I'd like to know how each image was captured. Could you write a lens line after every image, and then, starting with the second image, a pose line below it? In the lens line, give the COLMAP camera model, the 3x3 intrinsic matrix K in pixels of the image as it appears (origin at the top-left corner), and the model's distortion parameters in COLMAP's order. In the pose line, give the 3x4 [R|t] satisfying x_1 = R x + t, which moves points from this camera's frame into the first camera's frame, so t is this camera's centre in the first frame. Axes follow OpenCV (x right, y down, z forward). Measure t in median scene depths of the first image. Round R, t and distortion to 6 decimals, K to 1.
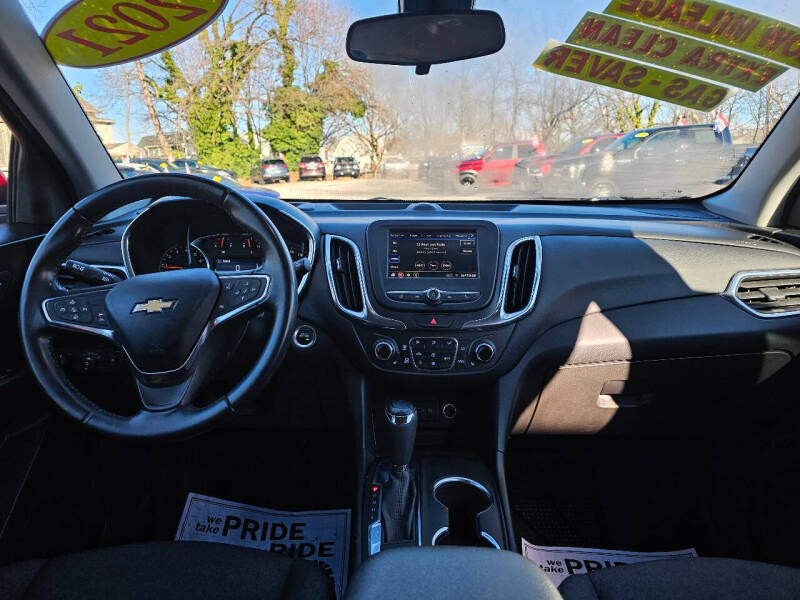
lens RADIAL K [[539.1, 0, 403.4], [0, 539.1, 295.6], [0, 0, 1]] dist [0.043257, -0.032235]
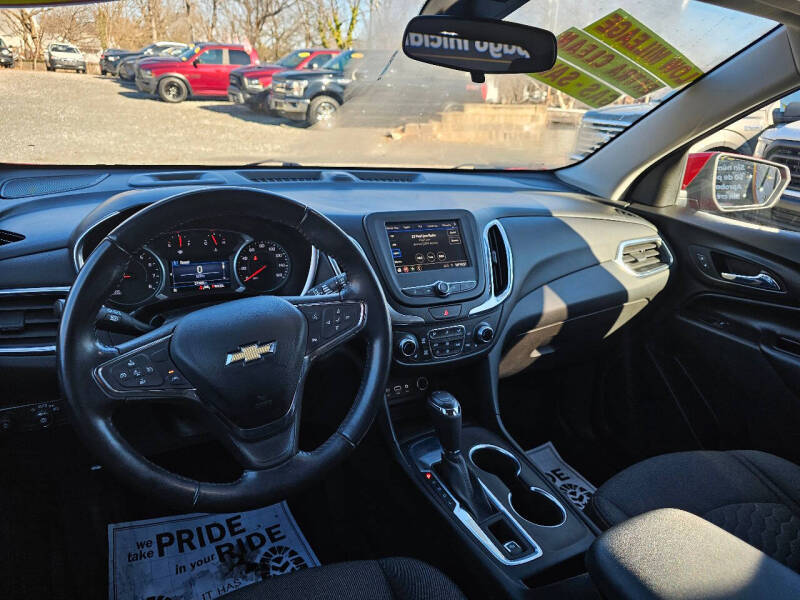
lens RADIAL K [[539.1, 0, 402.8], [0, 539.1, 302.3], [0, 0, 1]] dist [0.043257, -0.032235]
pose [[0.868533, -0.117482, 0.481507, -0.361950], [0.035745, 0.983819, 0.175564, -0.111535], [-0.494341, -0.135271, 0.858679, 0.089600]]
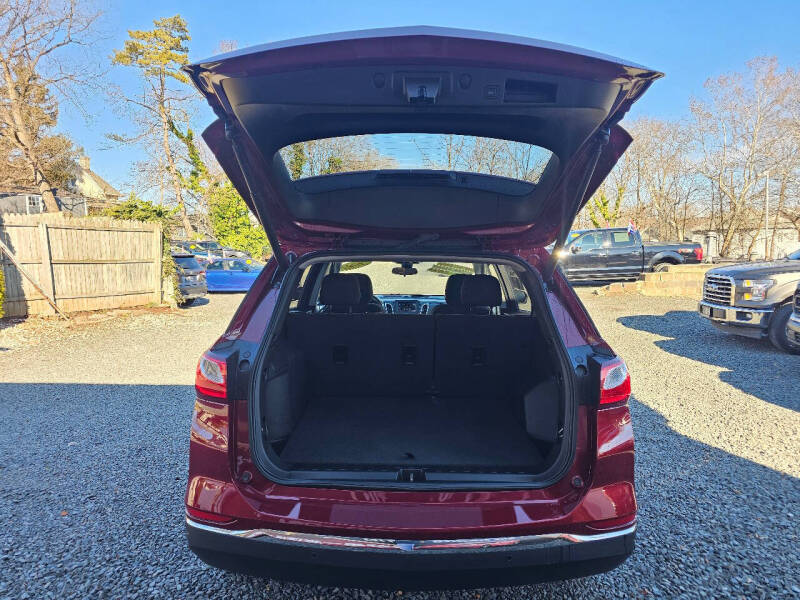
lens RADIAL K [[539.1, 0, 405.1], [0, 539.1, 303.2], [0, 0, 1]] dist [0.043257, -0.032235]
pose [[0.999836, 0.008466, 0.016033, -0.029254], [-0.006447, 0.992505, -0.122037, 0.358503], [-0.016946, 0.121913, 0.992396, -2.835353]]
